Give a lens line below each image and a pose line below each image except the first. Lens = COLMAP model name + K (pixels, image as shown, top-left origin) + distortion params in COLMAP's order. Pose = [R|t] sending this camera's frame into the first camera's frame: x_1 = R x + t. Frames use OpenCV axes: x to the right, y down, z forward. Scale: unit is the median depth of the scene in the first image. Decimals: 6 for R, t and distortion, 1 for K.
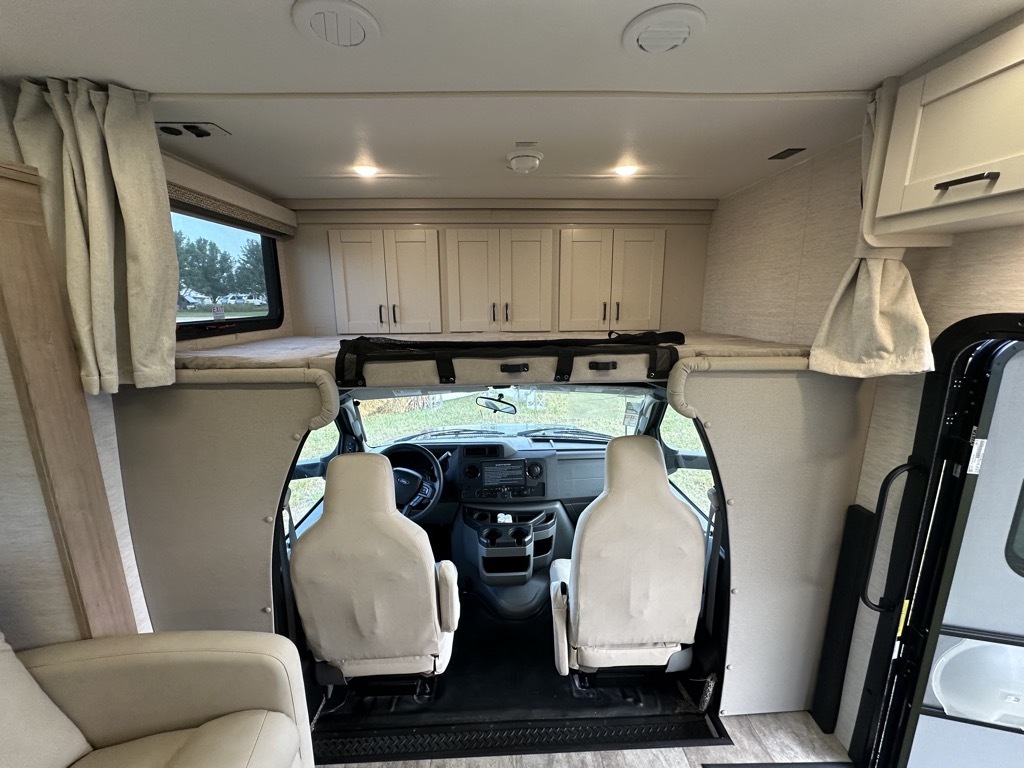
lens RADIAL K [[406.0, 0, 511.0], [0, 406.0, 383.0], [0, 0, 1]] dist [-0.001621, 0.000351]
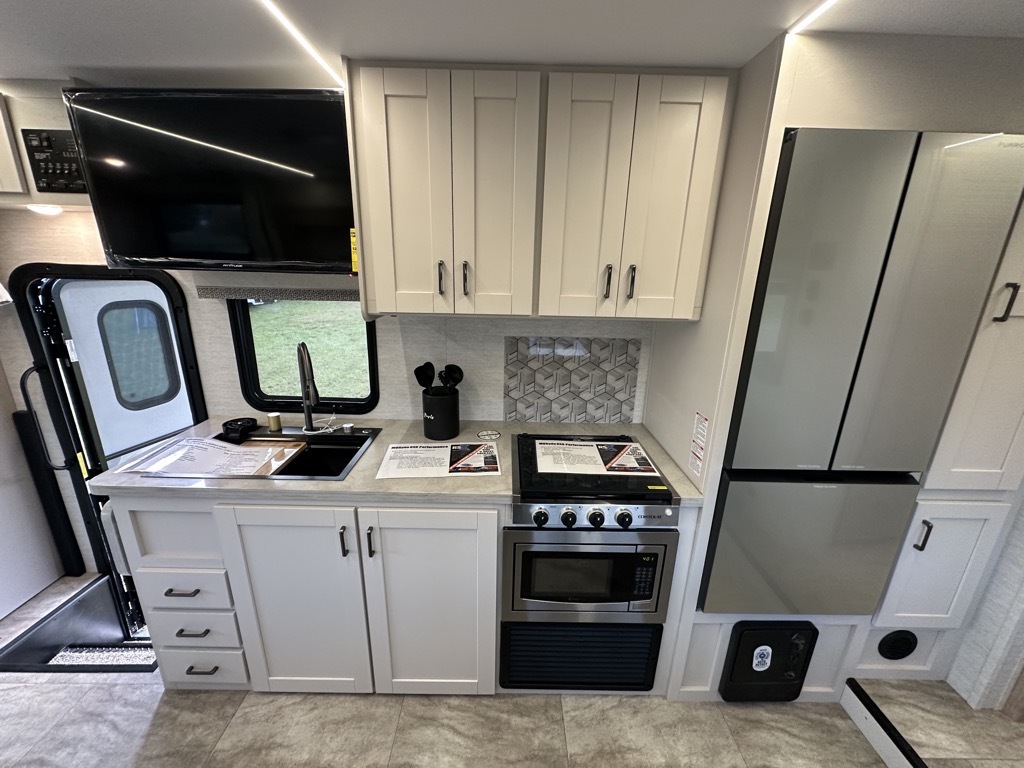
lens RADIAL K [[406.0, 0, 508.1], [0, 406.0, 383.5], [0, 0, 1]] dist [-0.001621, 0.000351]
pose [[0.032374, -0.269456, 0.962468, -0.272773], [0.180345, 0.948742, 0.259547, 0.121084], [-0.983070, 0.165174, 0.079309, -0.541169]]
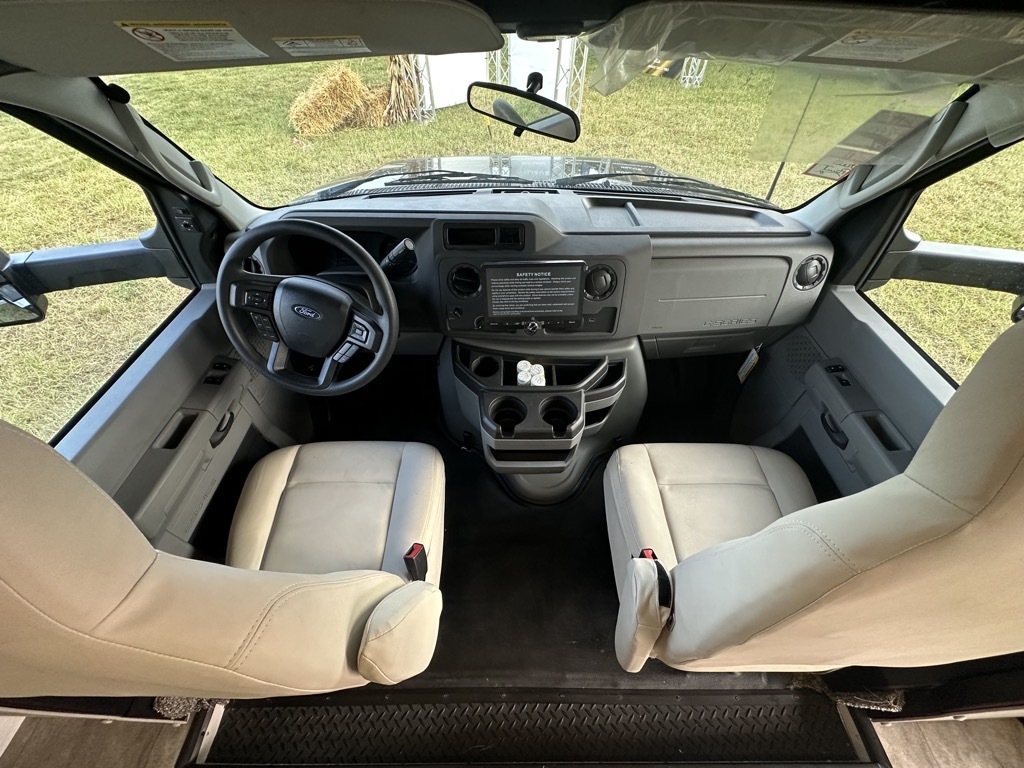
lens RADIAL K [[406.0, 0, 510.2], [0, 406.0, 383.0], [0, 0, 1]] dist [-0.001621, 0.000351]
pose [[0.999232, 0.034979, -0.017640, -0.038119], [-0.017859, 0.807501, 0.589596, 0.044844], [0.034868, -0.588828, 0.807506, 0.675916]]
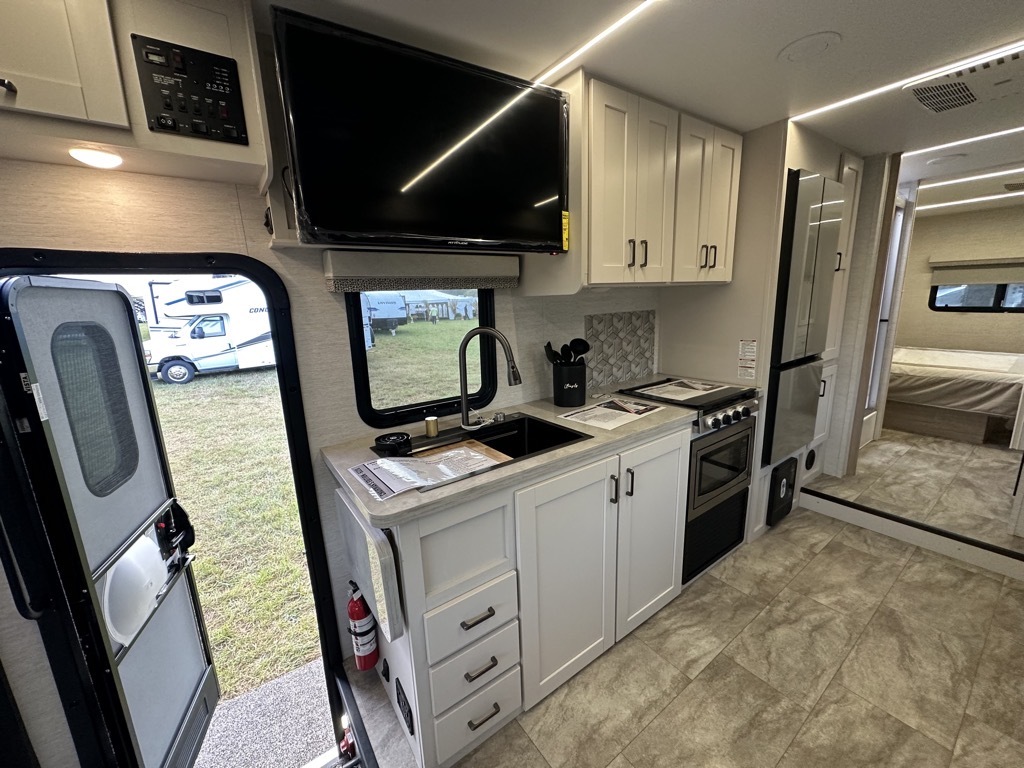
lens RADIAL K [[406.0, 0, 510.4], [0, 406.0, 383.0], [0, 0, 1]] dist [-0.001621, 0.000351]
pose [[-0.550476, -0.138997, 0.823198, -0.171587], [0.212378, 0.930288, 0.299098, 0.052462], [-0.807385, 0.339476, -0.482582, 0.324619]]
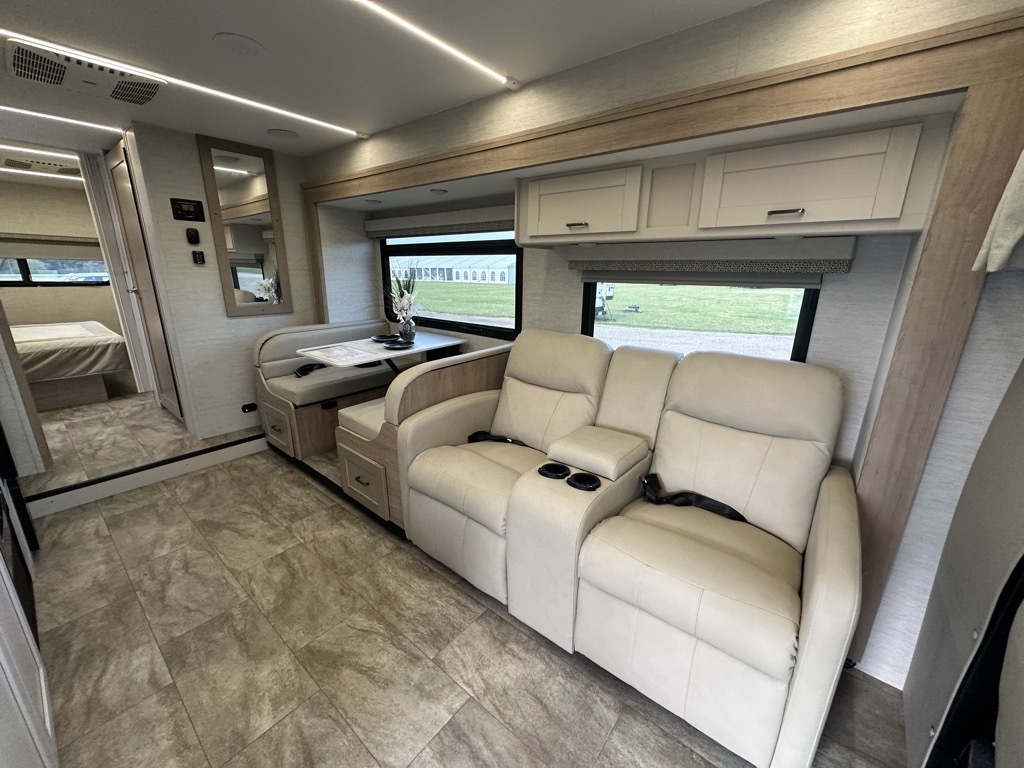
lens RADIAL K [[406.0, 0, 509.7], [0, 406.0, 383.3], [0, 0, 1]] dist [-0.001621, 0.000351]
pose [[-0.663887, 0.207813, -0.718378, 0.223851], [-0.160069, 0.898863, 0.407951, 0.034025], [0.730501, 0.385823, -0.563479, 0.496802]]
